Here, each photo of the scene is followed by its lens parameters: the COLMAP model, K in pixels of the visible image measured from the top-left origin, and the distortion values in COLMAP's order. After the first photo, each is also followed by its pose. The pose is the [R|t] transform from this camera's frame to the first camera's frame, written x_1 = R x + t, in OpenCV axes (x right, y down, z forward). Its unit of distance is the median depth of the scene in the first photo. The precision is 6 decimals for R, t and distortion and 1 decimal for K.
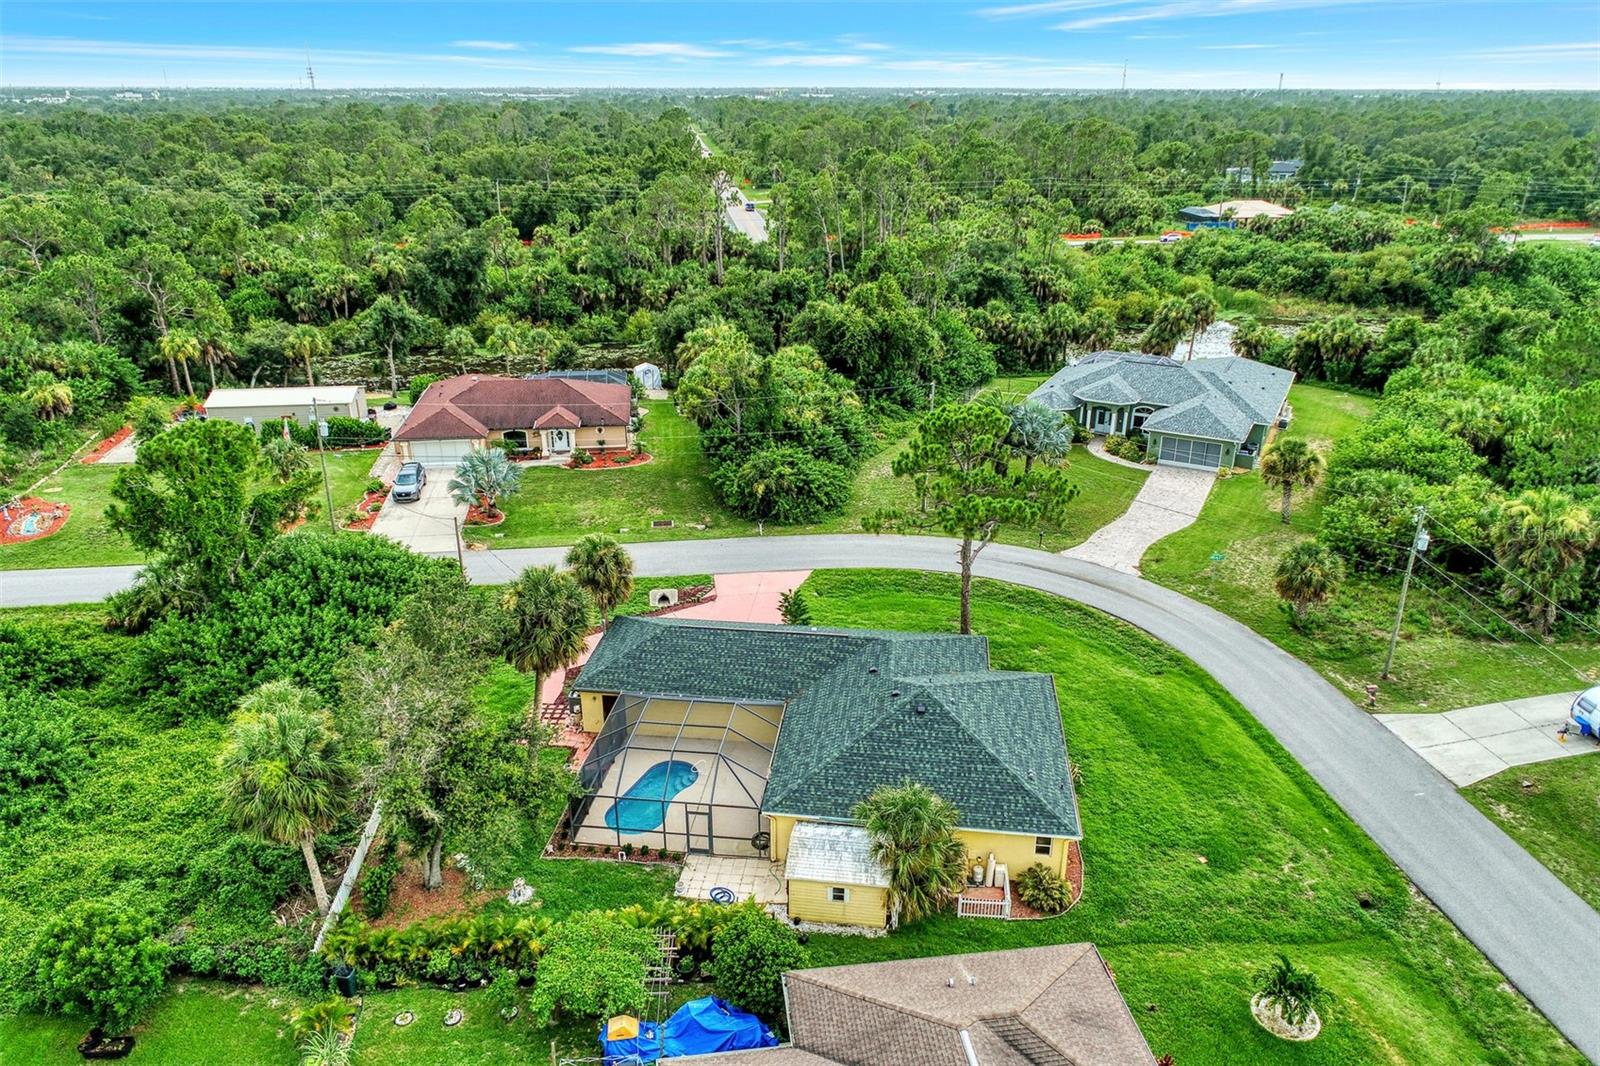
lens RADIAL K [[1080.3, 0, 800.8], [0, 1080.3, 532.8], [0, 0, 1]] dist [-0.012647, 0.000779]
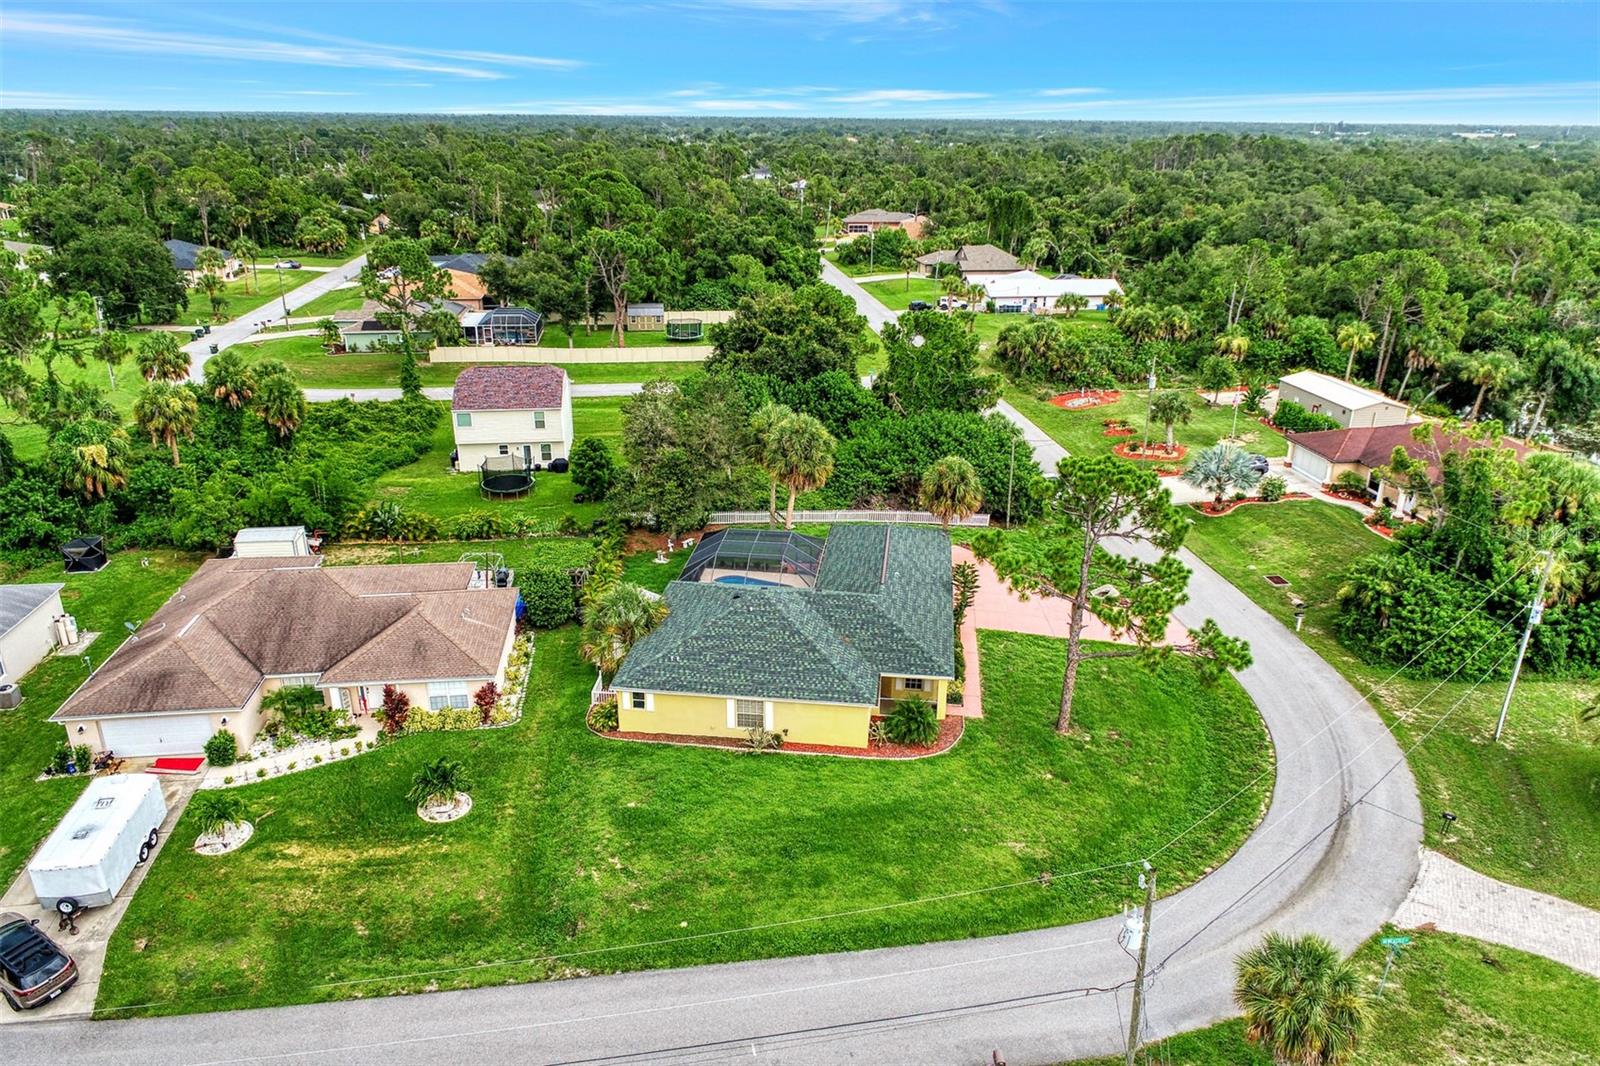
lens RADIAL K [[1074.2, 0, 803.1], [0, 1074.2, 539.5], [0, 0, 1]] dist [-0.008946, 0.005745]
pose [[0.010438, 0.363765, -0.931432, 0.779385], [-0.392015, 0.858406, 0.330852, -0.204048], [0.919900, 0.361682, 0.151561, 0.561669]]
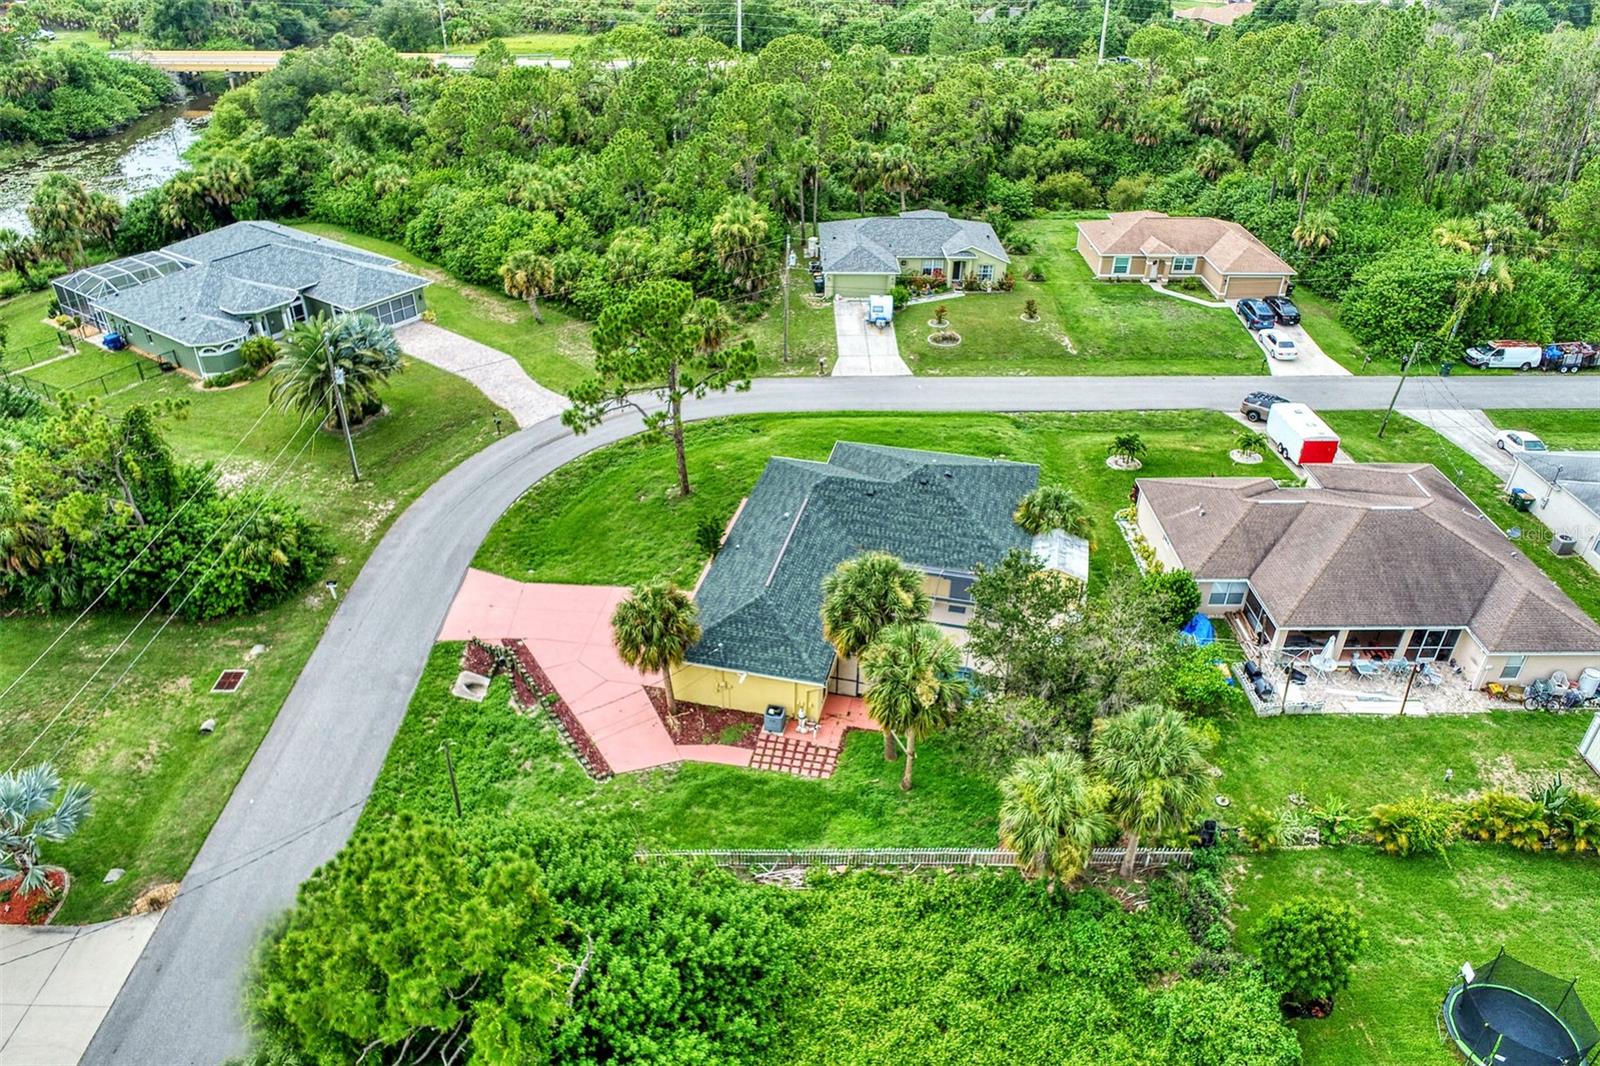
lens RADIAL K [[1074.2, 0, 803.1], [0, 1074.2, 539.5], [0, 0, 1]] dist [-0.008946, 0.005745]
pose [[0.109447, -0.541933, 0.833265, -0.674881], [0.368974, 0.800555, 0.472196, -0.295276], [-0.922973, 0.255773, 0.287578, 0.524091]]
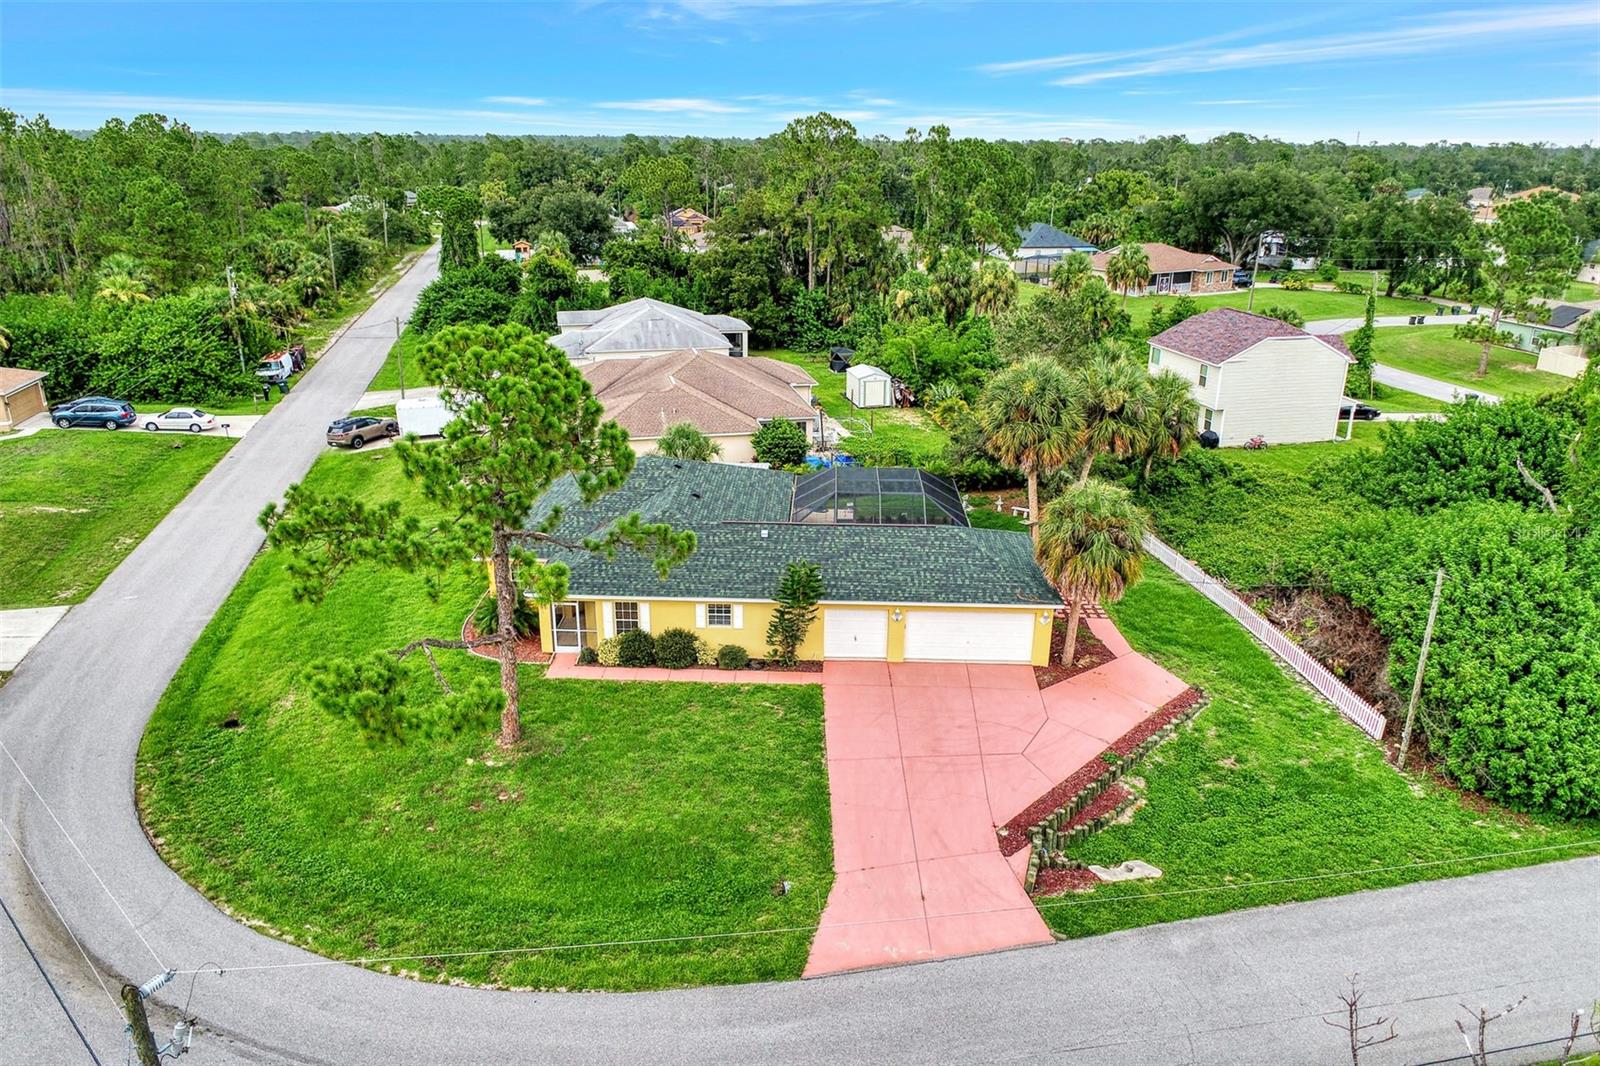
lens RADIAL K [[1080.3, 0, 800.8], [0, 1080.3, 532.8], [0, 0, 1]] dist [-0.012647, 0.000779]
pose [[-0.995758, 0.021188, -0.089537, 0.043084], [-0.044721, 0.738998, 0.672222, -0.333869], [0.080411, 0.673375, -0.734915, 1.205648]]
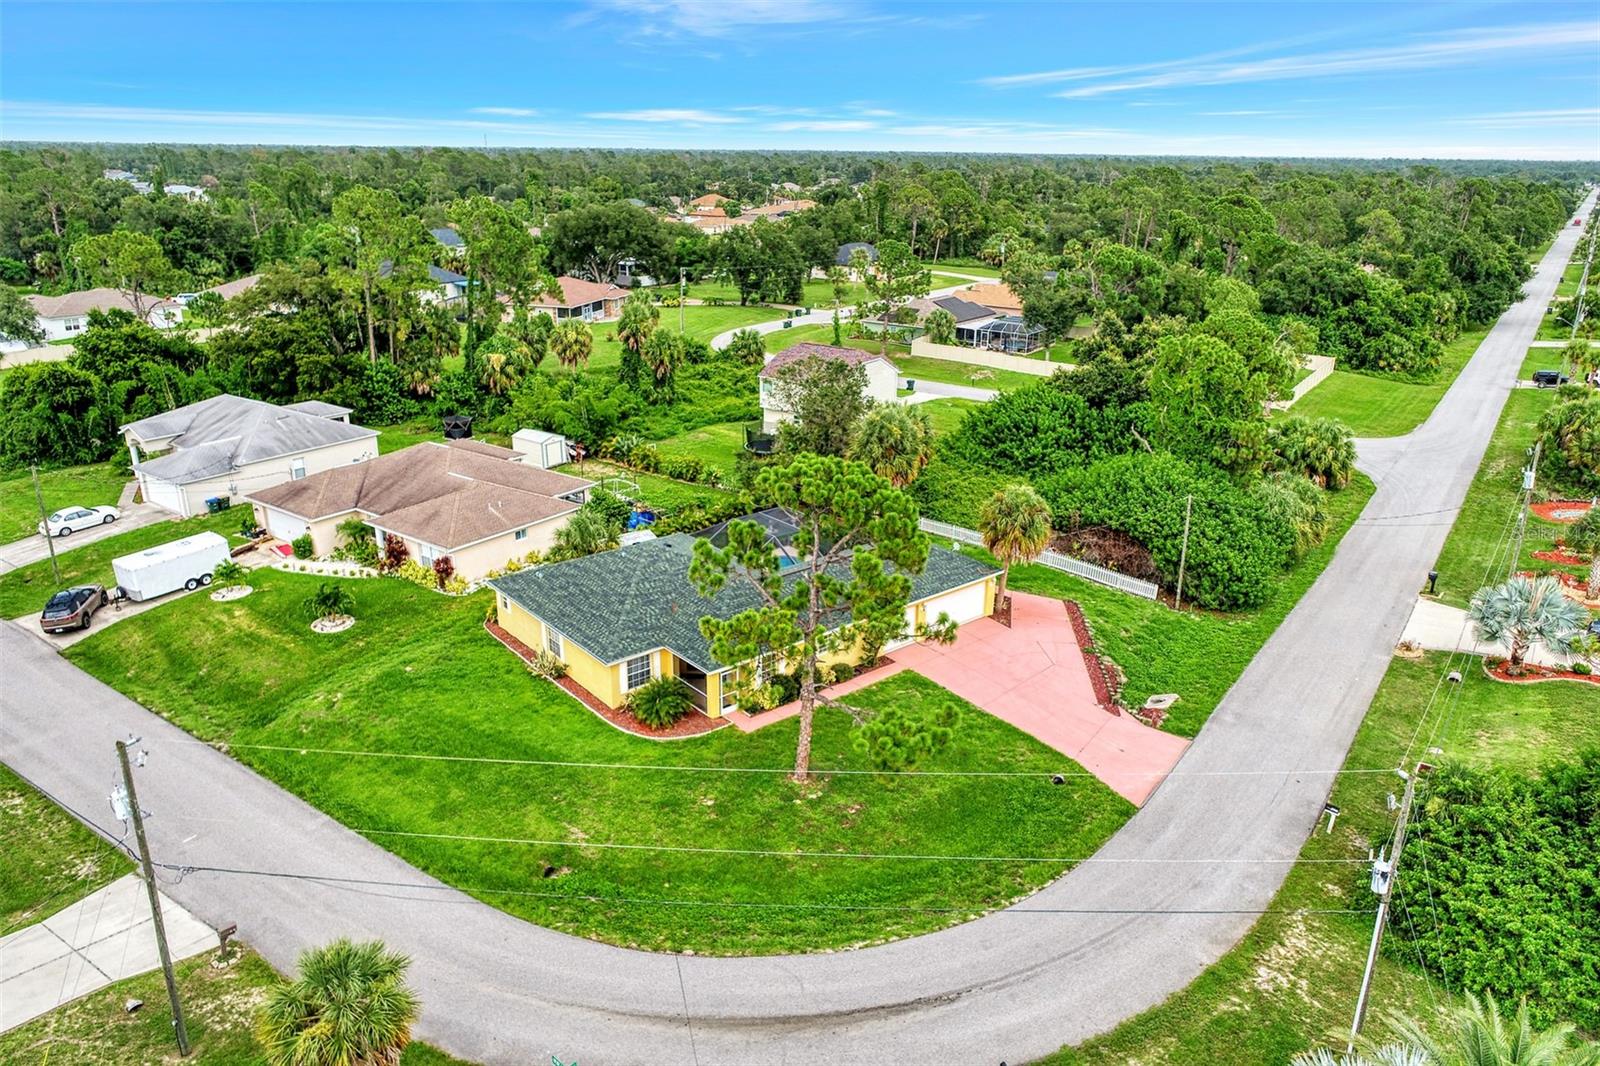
lens RADIAL K [[1080.3, 0, 800.8], [0, 1080.3, 532.8], [0, 0, 1]] dist [-0.012647, 0.000779]
pose [[-0.679491, 0.234682, -0.695138, 0.544788], [-0.293123, 0.781727, 0.550439, -0.376932], [0.672586, 0.577779, -0.462385, 1.097620]]
